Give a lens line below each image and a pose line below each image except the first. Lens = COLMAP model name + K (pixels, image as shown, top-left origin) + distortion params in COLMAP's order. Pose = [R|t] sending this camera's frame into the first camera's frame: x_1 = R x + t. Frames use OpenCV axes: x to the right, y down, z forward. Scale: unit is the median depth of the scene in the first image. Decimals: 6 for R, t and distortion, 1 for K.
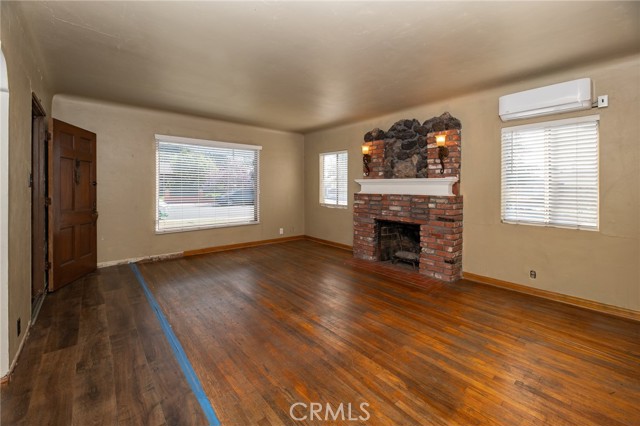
lens RADIAL K [[271.0, 0, 331.7], [0, 271.0, 188.1], [0, 0, 1]] dist [-0.000029, -0.000066]
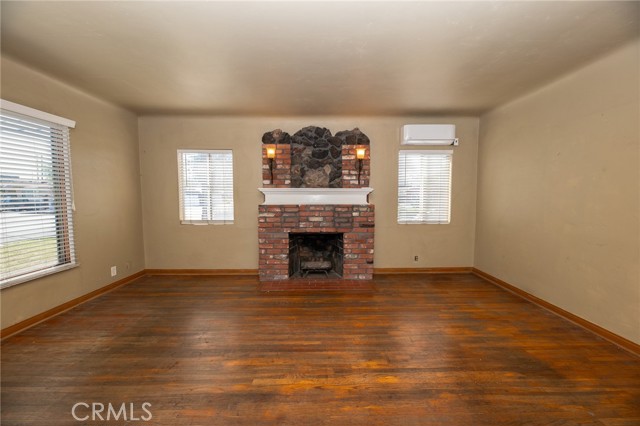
lens RADIAL K [[254.6, 0, 314.4], [0, 254.6, 212.0], [0, 0, 1]] dist [-0.000871, -0.000214]
pose [[0.647754, -0.052935, 0.760008, -0.447360], [0.006735, 0.997942, 0.063767, -0.007879], [-0.761820, -0.036187, 0.646778, 0.420752]]
